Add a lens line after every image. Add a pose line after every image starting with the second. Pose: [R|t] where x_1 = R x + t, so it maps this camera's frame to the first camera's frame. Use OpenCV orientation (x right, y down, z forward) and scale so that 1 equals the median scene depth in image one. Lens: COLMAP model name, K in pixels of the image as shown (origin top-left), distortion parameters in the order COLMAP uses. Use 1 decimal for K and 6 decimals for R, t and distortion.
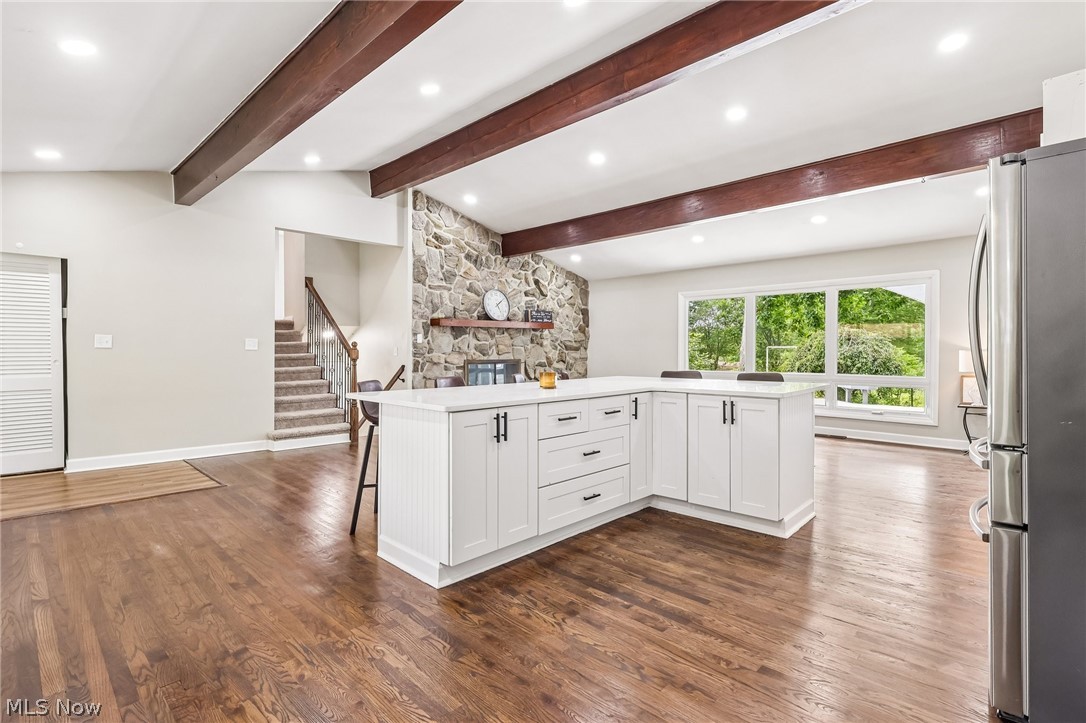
lens RADIAL K [[535.1, 0, 539.1], [0, 535.1, 354.3], [0, 0, 1]] dist [0.009436, -0.002520]
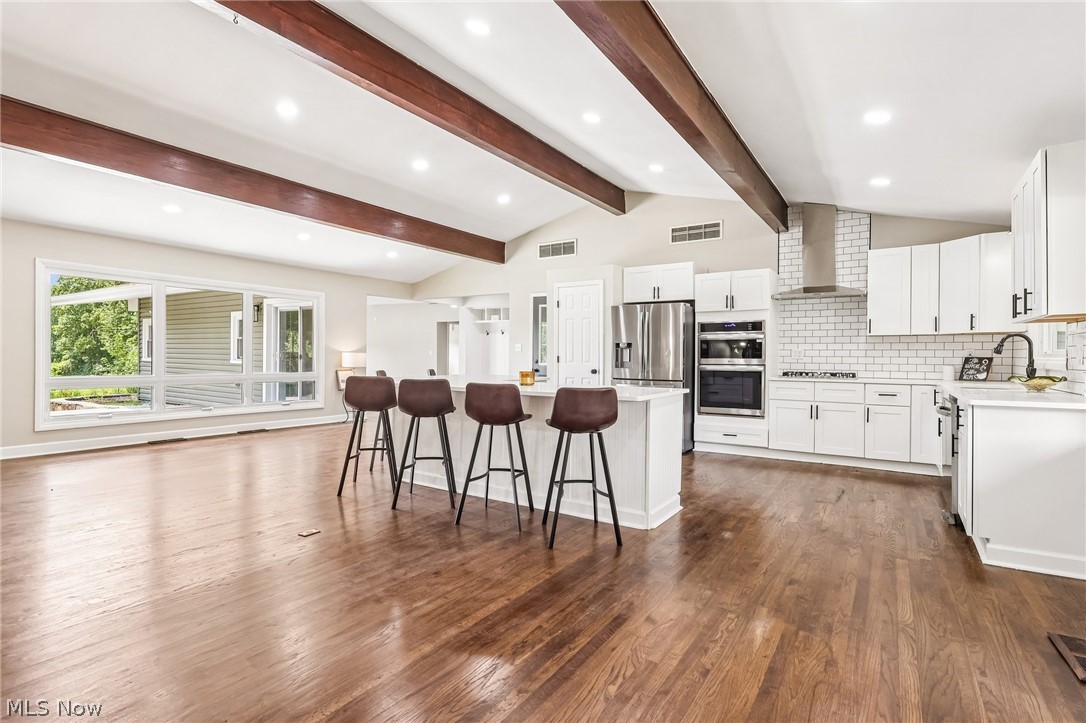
lens RADIAL K [[535.1, 0, 536.2], [0, 535.1, 357.8], [0, 0, 1]] dist [0.009436, -0.002520]
pose [[-0.179529, -0.001608, 0.983751, -0.550939], [-0.008619, 0.999963, 0.000062, 0.001180], [-0.983715, -0.008468, -0.179536, 0.571962]]
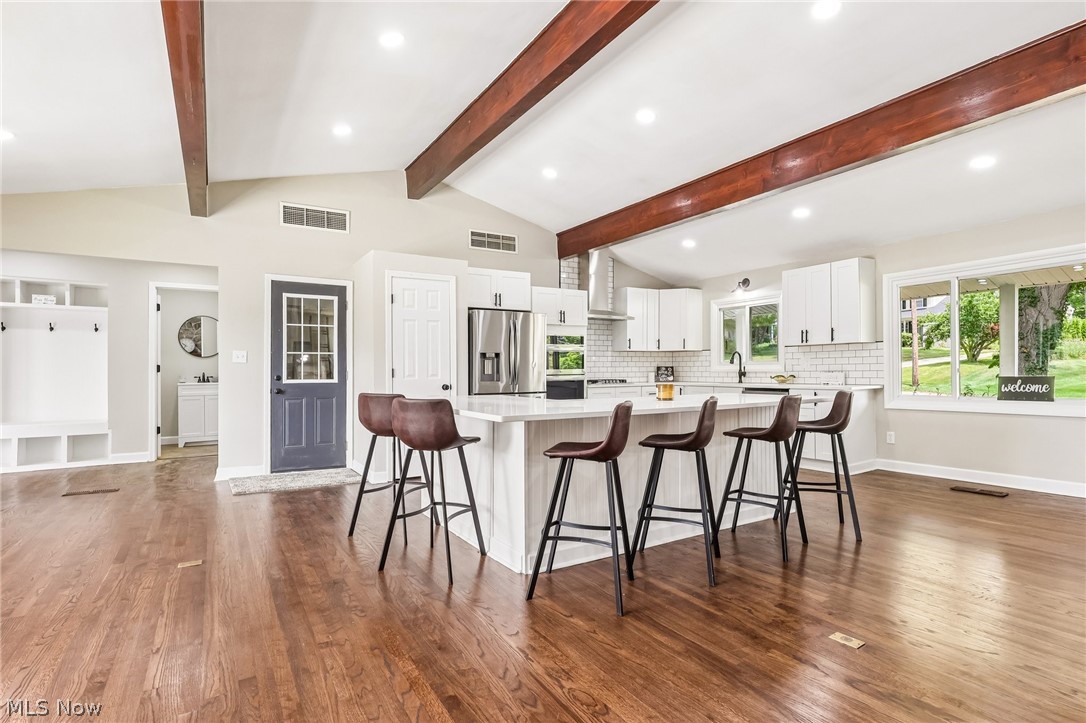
lens RADIAL K [[535.1, 0, 528.9], [0, 535.1, 373.5], [0, 0, 1]] dist [0.009436, -0.002520]
pose [[-0.962973, 0.005605, 0.269539, -0.016266], [0.007488, 0.999954, 0.005957, 0.001431], [-0.269493, 0.007754, -0.962971, 0.976807]]
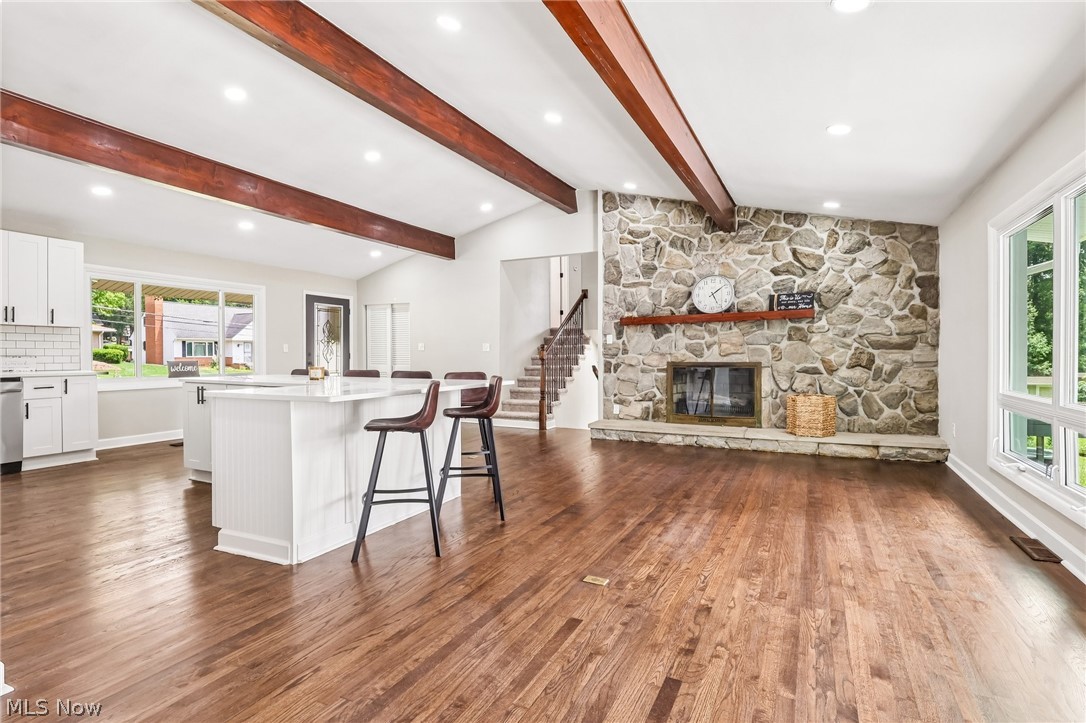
lens RADIAL K [[535.1, 0, 537.2], [0, 535.1, 359.8], [0, 0, 1]] dist [0.009436, -0.002520]
pose [[0.302665, 0.004292, -0.953087, 0.637918], [-0.004594, 0.999985, 0.003045, 0.005892], [0.953086, 0.003457, 0.302680, 0.526765]]
